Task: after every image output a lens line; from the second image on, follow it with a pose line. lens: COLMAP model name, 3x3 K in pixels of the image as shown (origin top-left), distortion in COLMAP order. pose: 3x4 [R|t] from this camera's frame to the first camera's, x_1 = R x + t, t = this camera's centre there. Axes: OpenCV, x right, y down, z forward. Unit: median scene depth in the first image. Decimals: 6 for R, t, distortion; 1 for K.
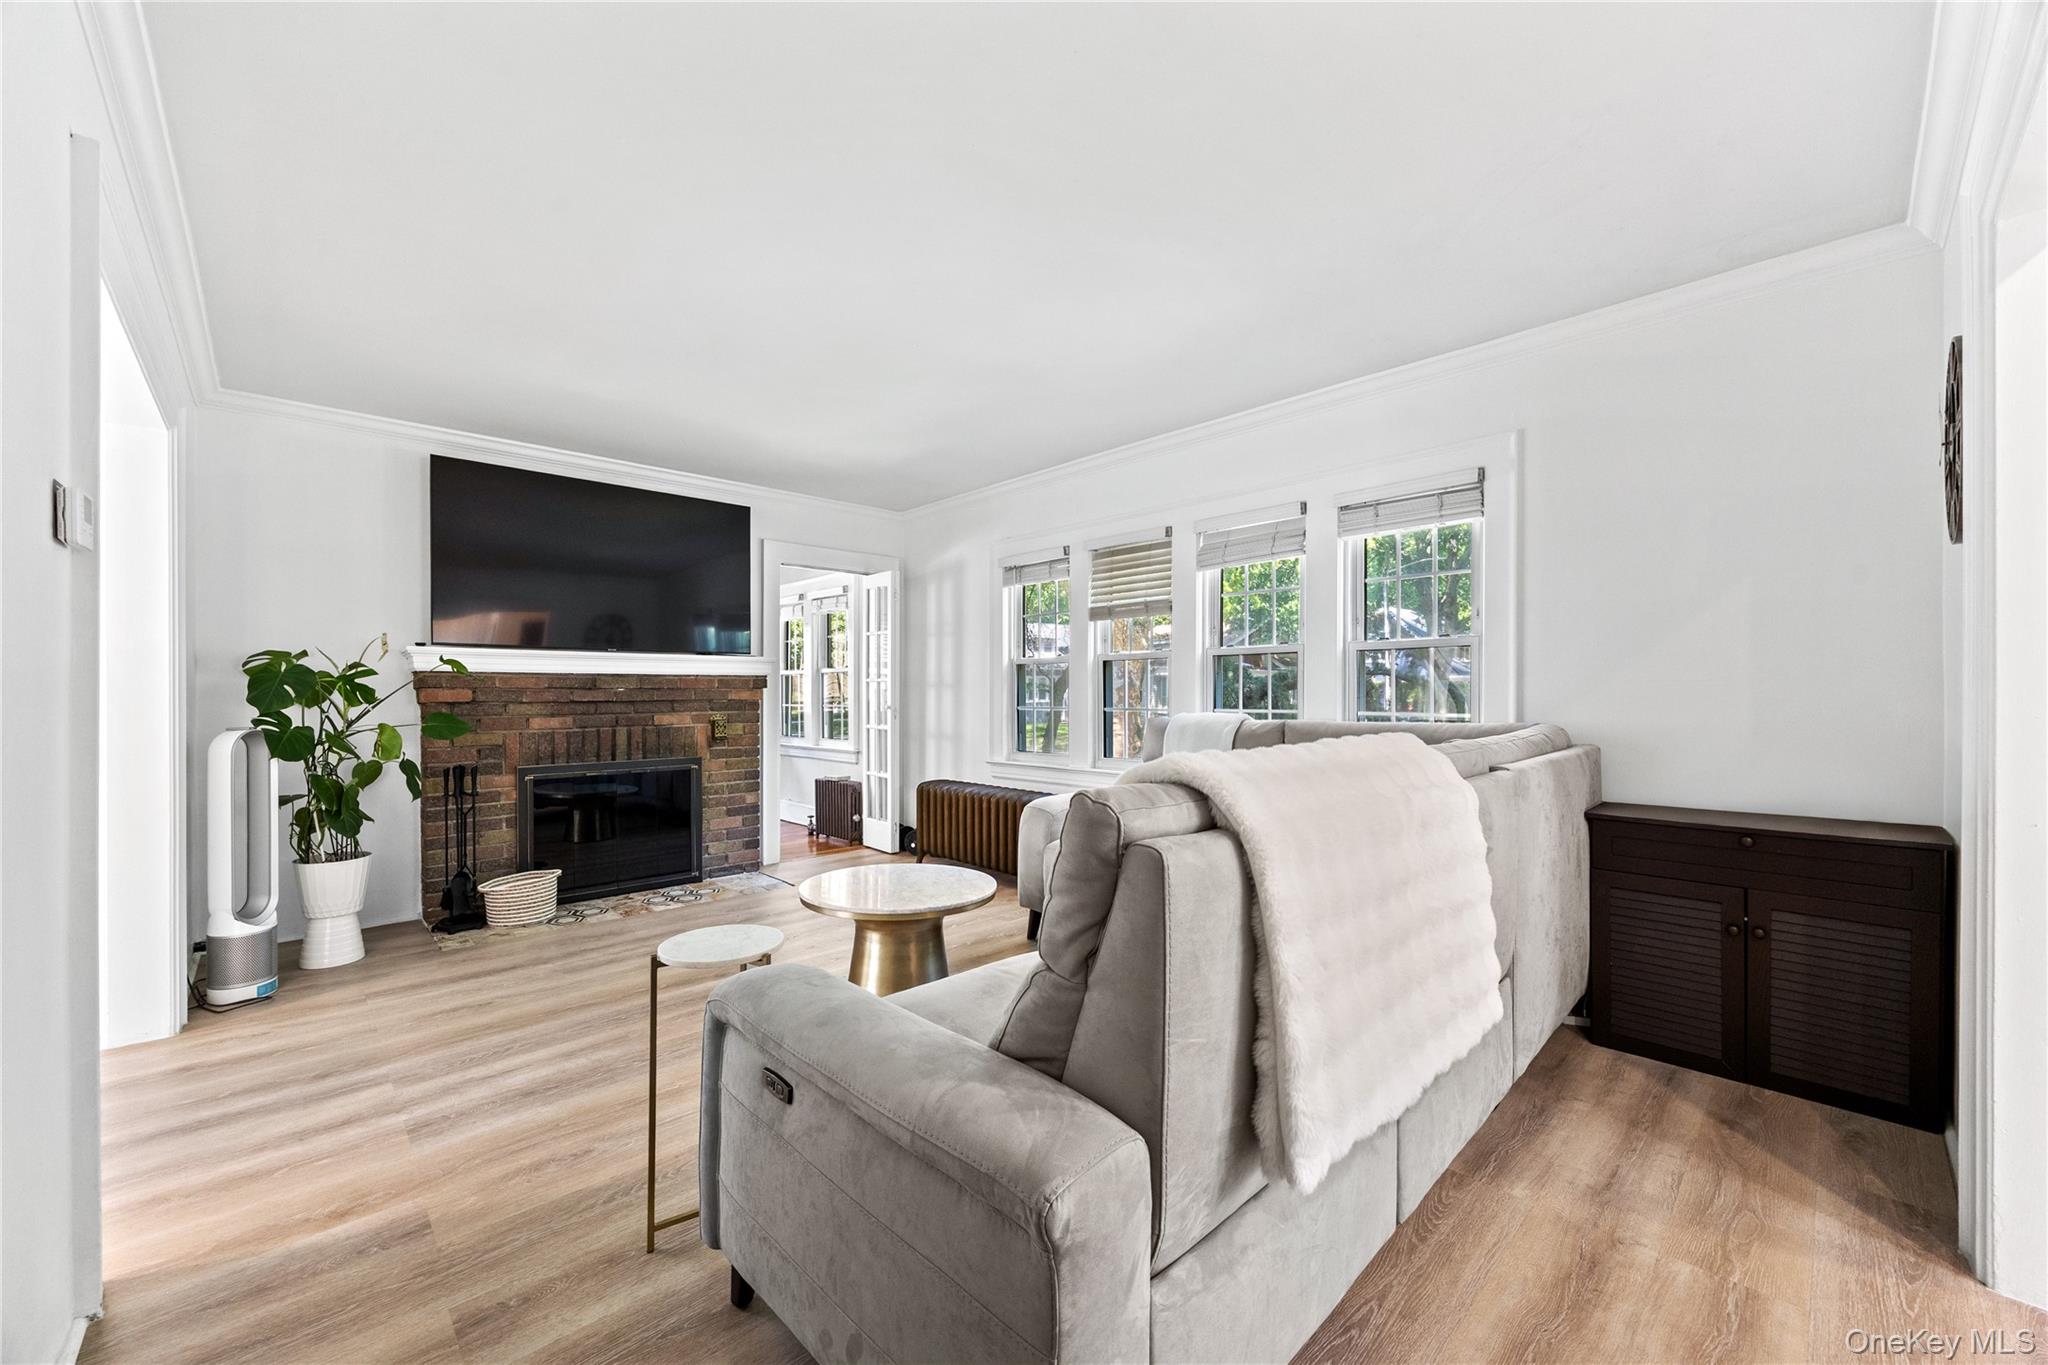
lens RADIAL K [[792.1, 0, 1023.0], [0, 792.1, 686.0], [0, 0, 1]] dist [0.001173, 0.000943]
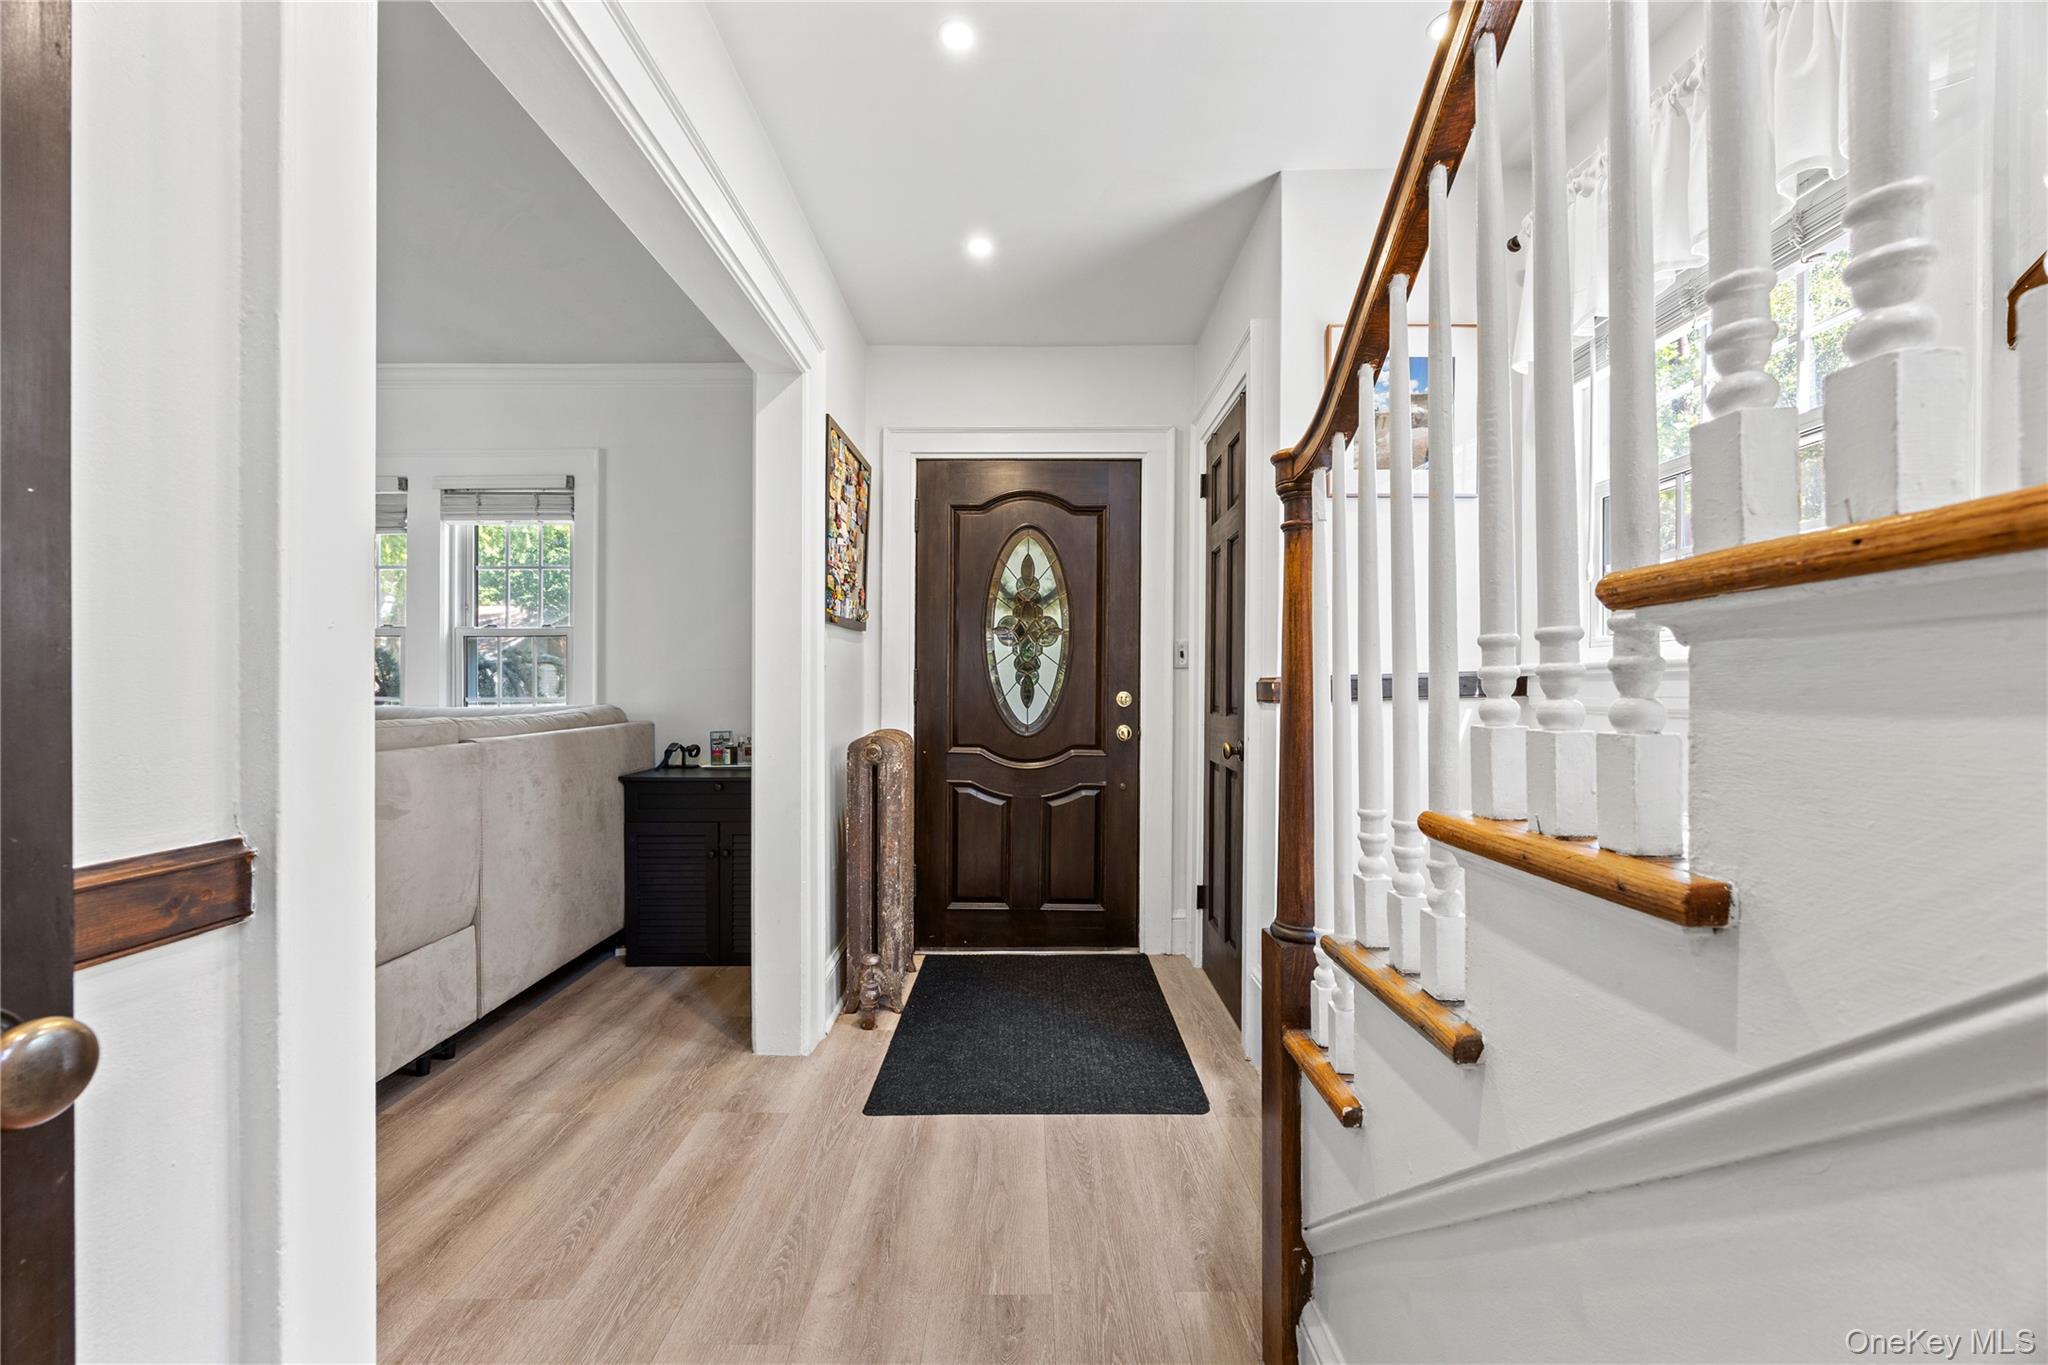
lens RADIAL K [[792.1, 0, 1017.0], [0, 792.1, 683.6], [0, 0, 1]] dist [0.001173, 0.000943]
pose [[0.698966, -0.001757, 0.715152, 0.320261], [-0.008098, 0.999913, 0.010372, -0.001257], [-0.715109, -0.013041, 0.698892, -0.330994]]
